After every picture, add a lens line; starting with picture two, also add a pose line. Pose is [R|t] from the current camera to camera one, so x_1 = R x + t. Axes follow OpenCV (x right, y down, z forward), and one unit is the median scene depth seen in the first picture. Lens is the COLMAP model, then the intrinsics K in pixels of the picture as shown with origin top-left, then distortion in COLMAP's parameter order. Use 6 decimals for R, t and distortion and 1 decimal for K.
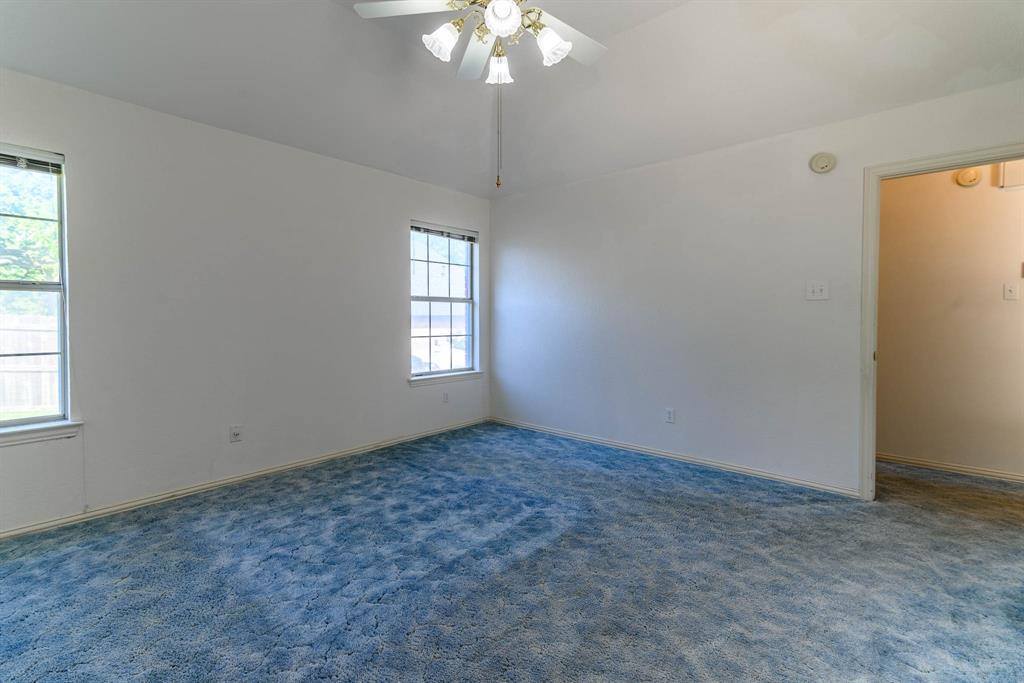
lens RADIAL K [[460.7, 0, 512.8], [0, 460.7, 321.6], [0, 0, 1]] dist [0.000333, 0.000152]
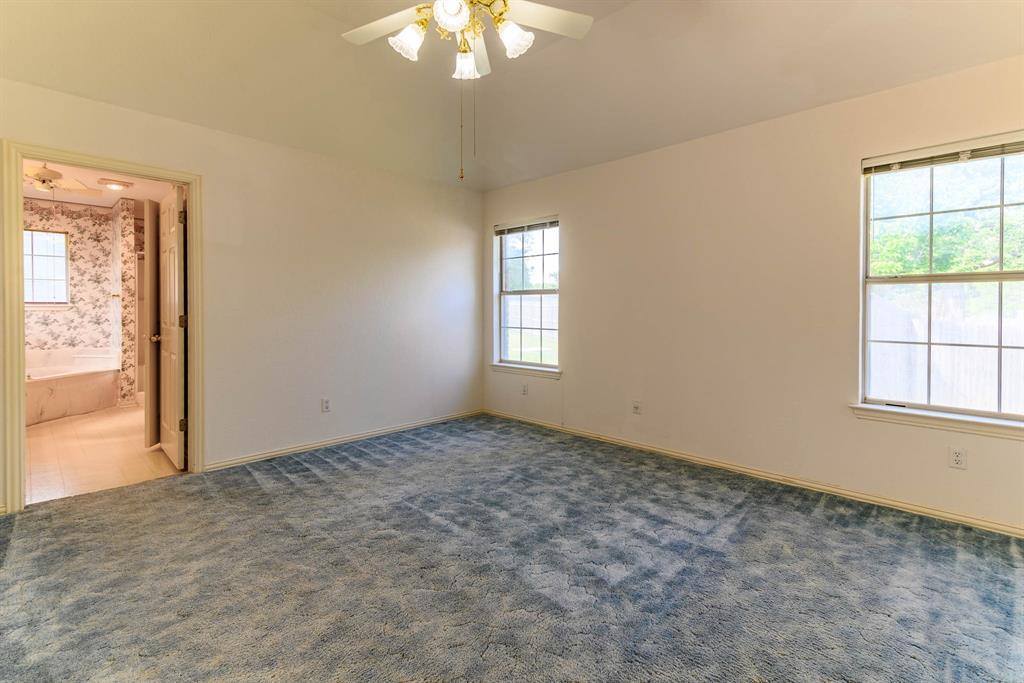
lens RADIAL K [[474.6, 0, 506.9], [0, 474.6, 310.7], [0, 0, 1]] dist [0.012889, -0.000875]
pose [[-0.061780, 0.007837, -0.998059, 0.798267], [-0.013749, 0.999868, 0.008702, -0.014179], [0.997995, 0.014260, -0.061664, 0.912967]]
